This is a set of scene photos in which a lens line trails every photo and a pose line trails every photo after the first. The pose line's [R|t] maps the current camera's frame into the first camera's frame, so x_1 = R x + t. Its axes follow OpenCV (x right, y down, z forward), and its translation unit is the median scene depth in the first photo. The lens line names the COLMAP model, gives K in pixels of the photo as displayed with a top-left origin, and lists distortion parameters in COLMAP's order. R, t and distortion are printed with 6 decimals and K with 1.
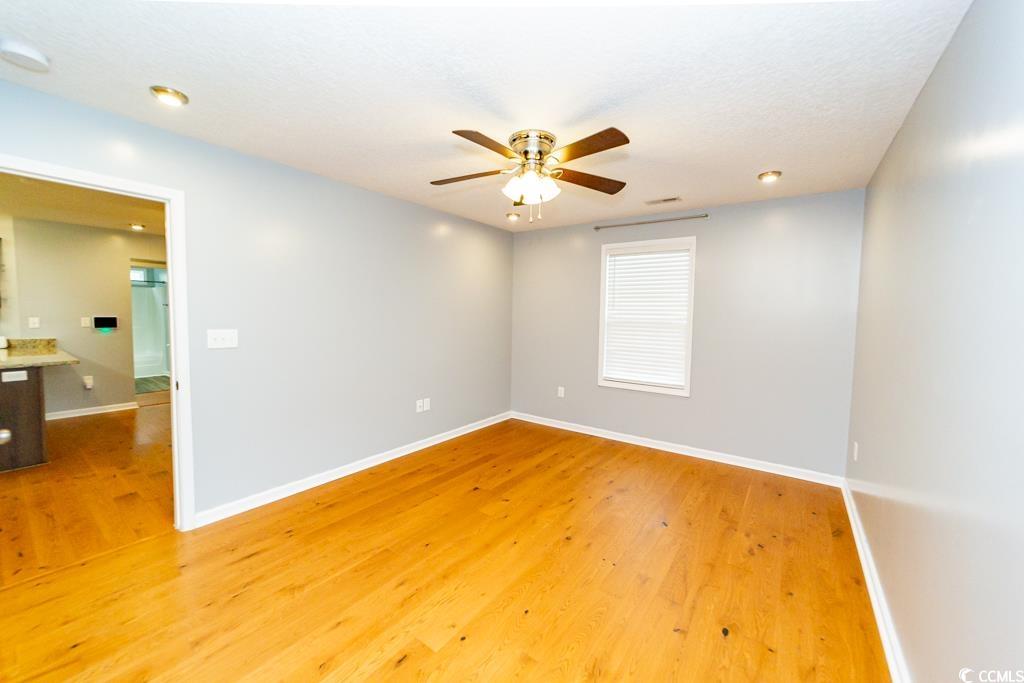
lens RADIAL K [[392.9, 0, 510.1], [0, 392.9, 335.1], [0, 0, 1]] dist [-0.015177, 0.007629]
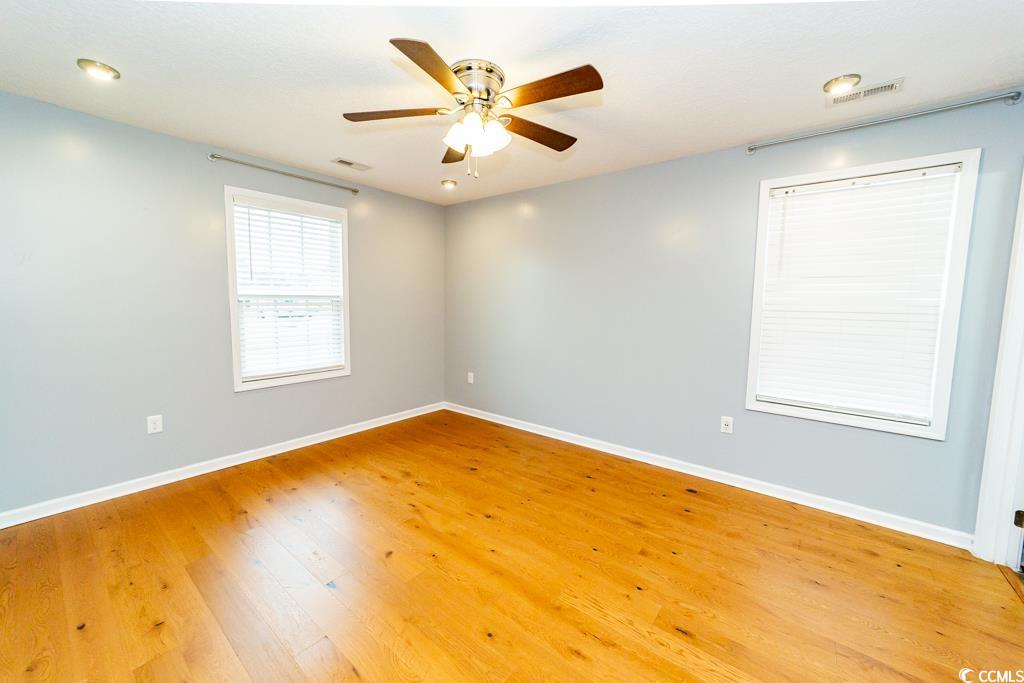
lens RADIAL K [[392.9, 0, 510.1], [0, 392.9, 335.1], [0, 0, 1]] dist [-0.015177, 0.007629]
pose [[0.043120, -0.108030, 0.993212, -0.760038], [0.045084, 0.993334, 0.106086, -0.041452], [-0.998052, 0.040203, 0.047703, 0.848147]]
